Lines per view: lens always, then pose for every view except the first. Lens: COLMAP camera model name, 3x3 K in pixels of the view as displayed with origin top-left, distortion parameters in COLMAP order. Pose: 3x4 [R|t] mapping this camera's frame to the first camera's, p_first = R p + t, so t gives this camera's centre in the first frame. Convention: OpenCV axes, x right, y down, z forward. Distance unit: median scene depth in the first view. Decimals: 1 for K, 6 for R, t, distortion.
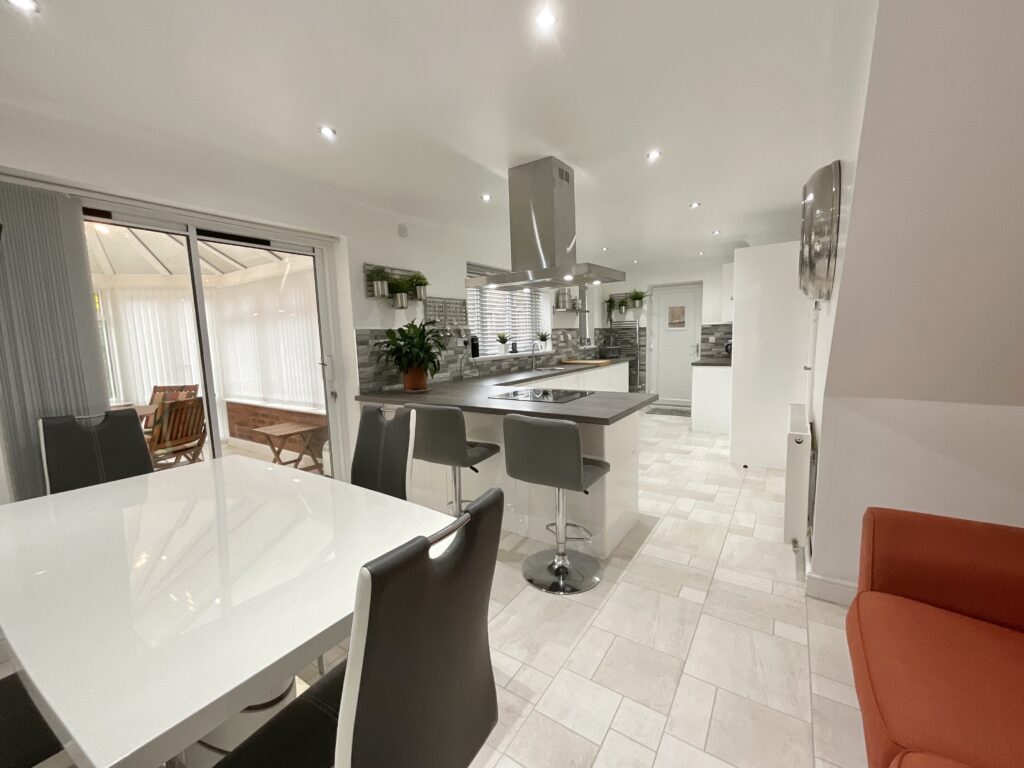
lens RADIAL K [[424.9, 0, 508.2], [0, 424.9, 381.2], [0, 0, 1]] dist [-0.001962, 0.001446]
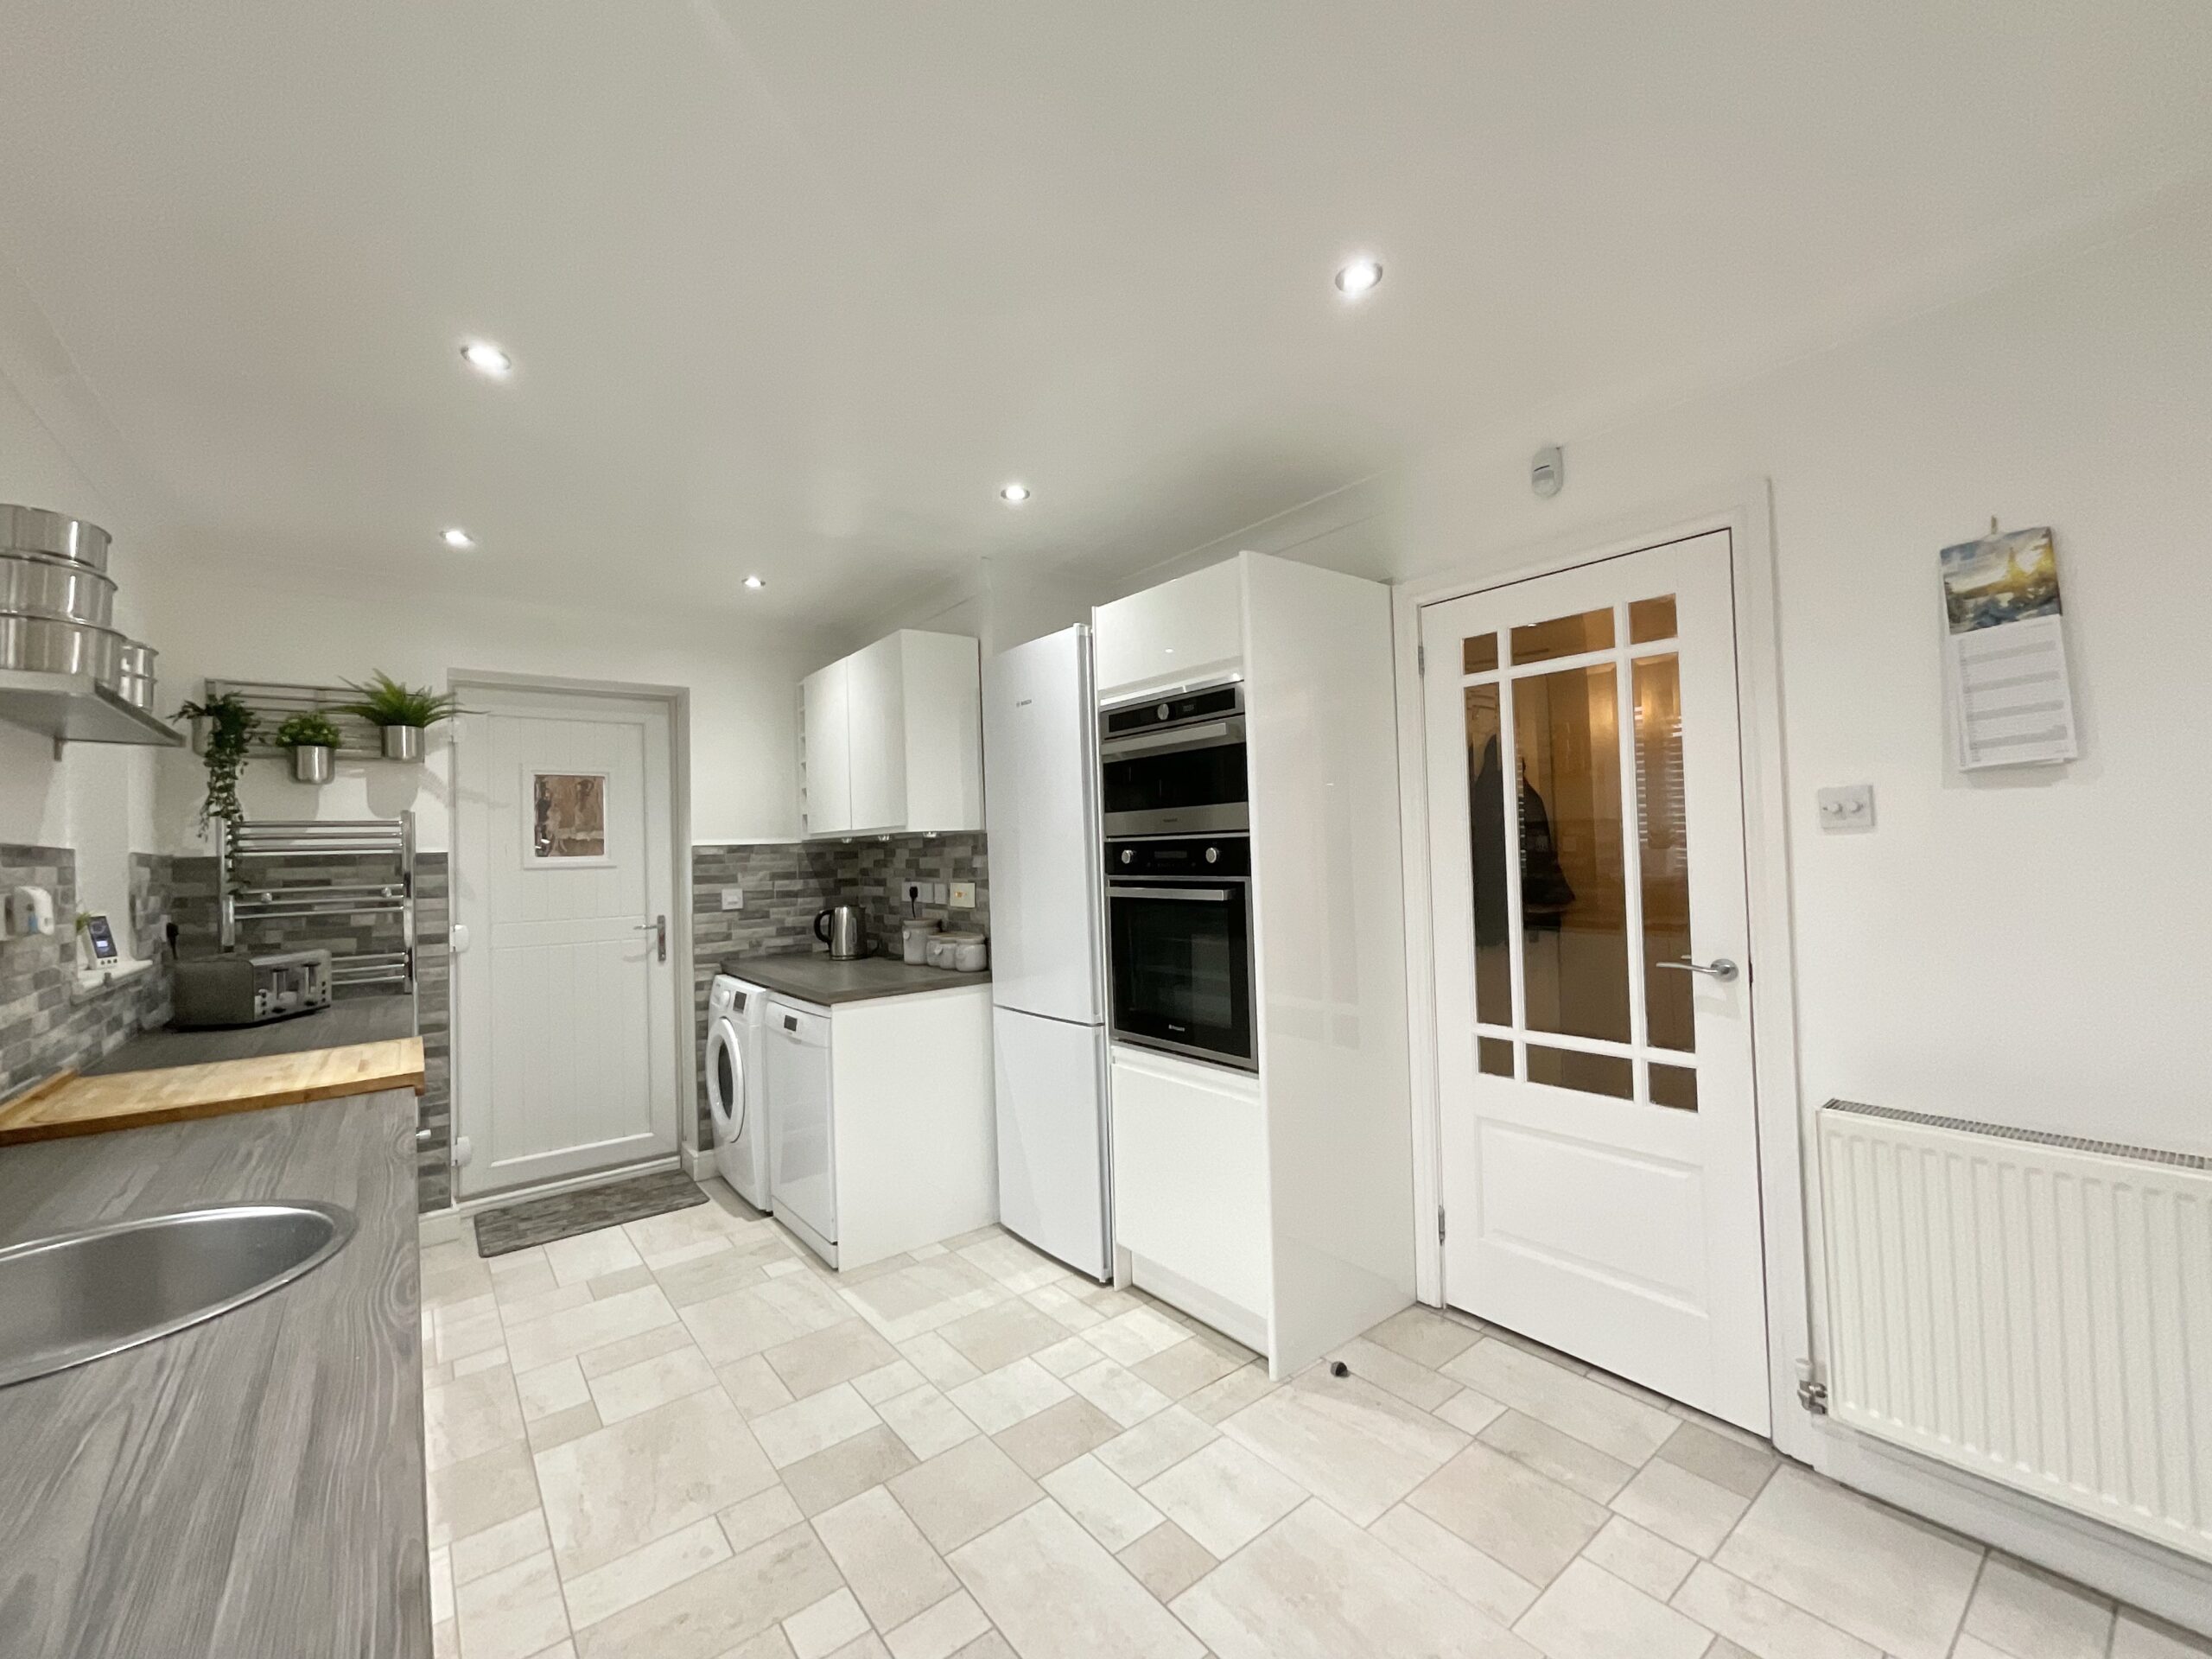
lens RADIAL K [[917.8, 0, 1107.4], [0, 917.8, 828.5], [0, 0, 1]] dist [-0.001962, 0.001446]
pose [[0.316525, 0.040592, 0.947715, -0.024071], [0.125642, 0.988487, -0.084301, -0.074617], [-0.940226, 0.145756, 0.307781, 0.697732]]
